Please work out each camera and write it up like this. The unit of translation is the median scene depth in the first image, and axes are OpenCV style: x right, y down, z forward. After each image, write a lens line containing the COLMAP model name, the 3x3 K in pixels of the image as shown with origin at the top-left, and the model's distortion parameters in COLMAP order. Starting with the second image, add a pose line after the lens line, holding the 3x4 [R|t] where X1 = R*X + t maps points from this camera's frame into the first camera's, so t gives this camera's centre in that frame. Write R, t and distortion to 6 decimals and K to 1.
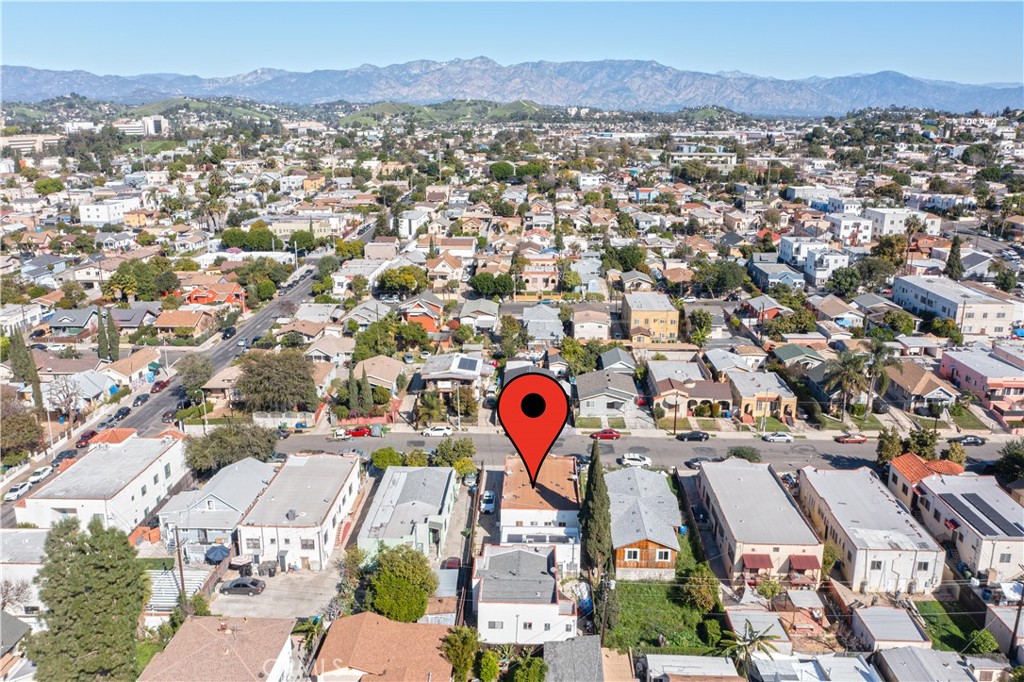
lens RADIAL K [[818.9, 0, 511.2], [0, 818.9, 338.7], [0, 0, 1]] dist [-0.012161, 0.004336]
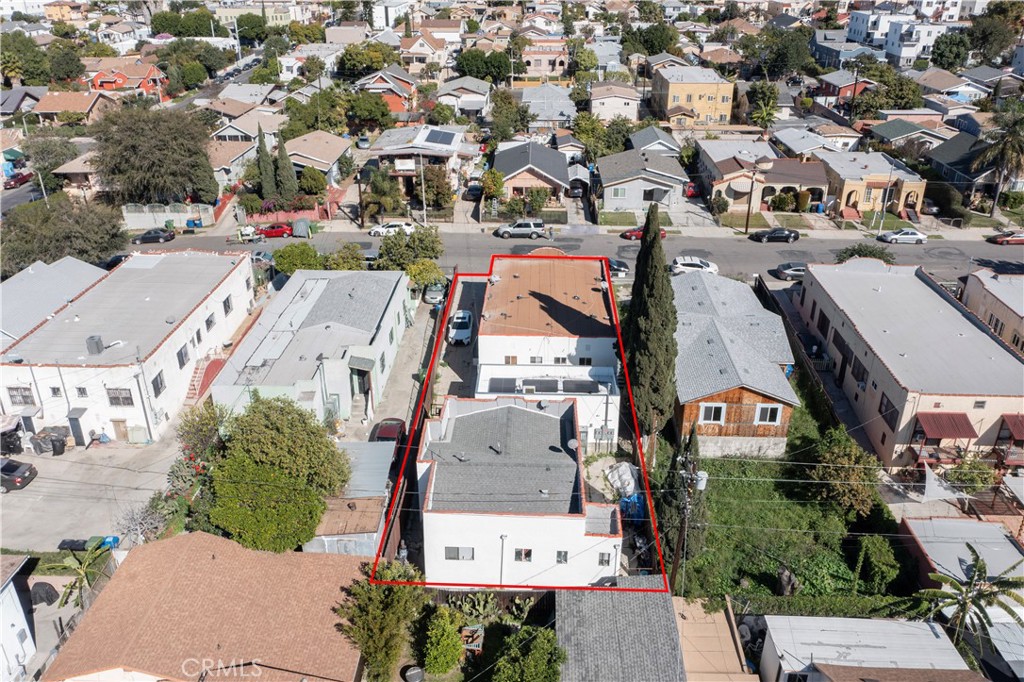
lens RADIAL K [[818.9, 0, 512.7], [0, 818.9, 343.2], [0, 0, 1]] dist [-0.012161, 0.004336]
pose [[0.999997, -0.002192, -0.001311, 0.008910], [0.002400, 0.982017, 0.188778, 0.078589], [0.000874, -0.188781, 0.982019, 0.325309]]
